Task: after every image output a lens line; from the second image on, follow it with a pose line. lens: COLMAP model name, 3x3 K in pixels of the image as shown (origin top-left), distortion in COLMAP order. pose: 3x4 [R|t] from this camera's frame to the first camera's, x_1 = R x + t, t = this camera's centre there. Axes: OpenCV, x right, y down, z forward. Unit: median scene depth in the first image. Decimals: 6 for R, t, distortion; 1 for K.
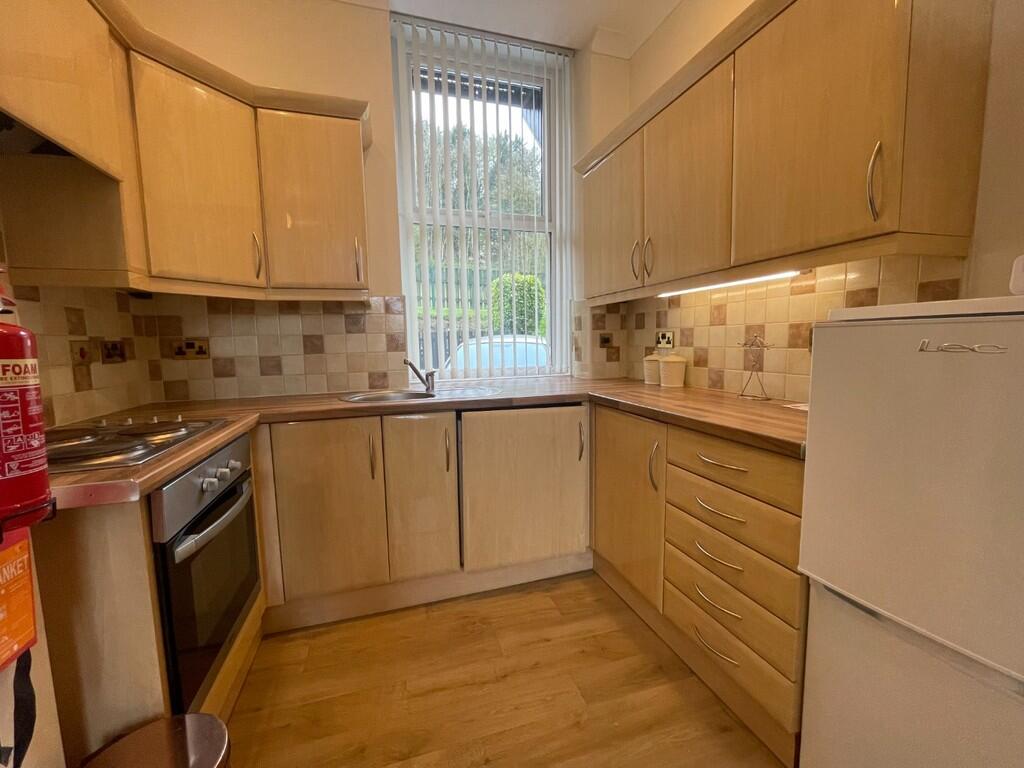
lens RADIAL K [[416.9, 0, 509.9], [0, 416.9, 382.0], [0, 0, 1]] dist [-0.000099, -0.000001]
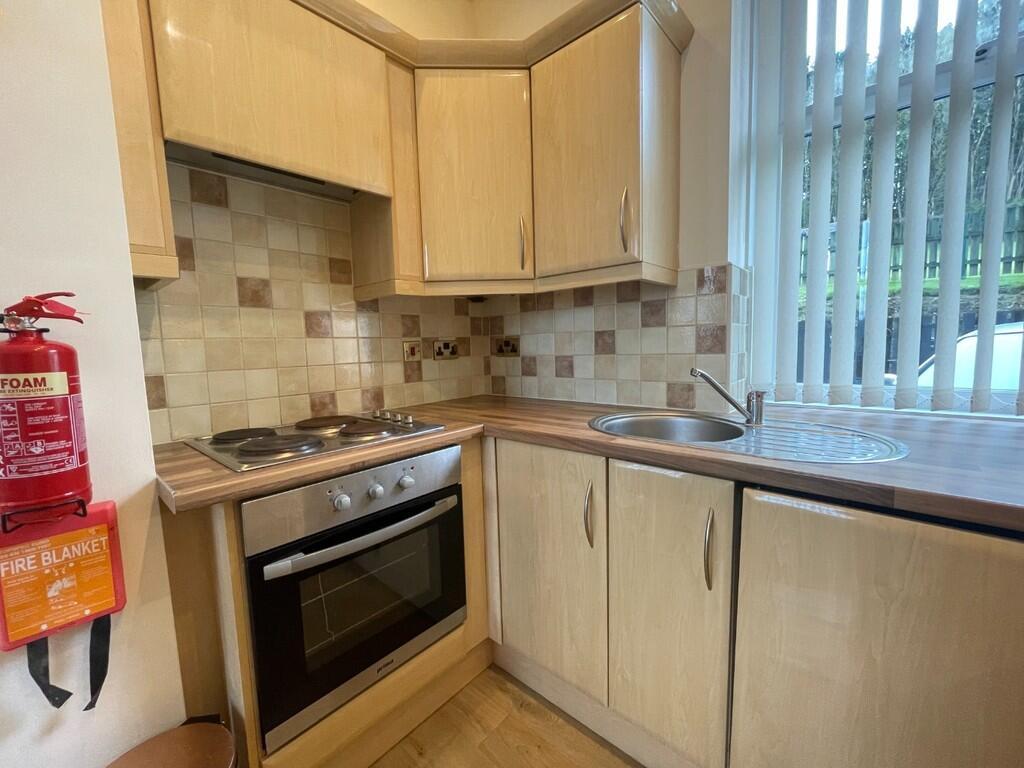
lens RADIAL K [[416.9, 0, 509.9], [0, 416.9, 382.0], [0, 0, 1]] dist [-0.000099, -0.000001]
pose [[0.519988, 0.085892, -0.849844, 0.151147], [-0.065133, 0.996022, 0.060813, -0.064209], [0.851687, 0.023731, 0.523514, 0.530988]]
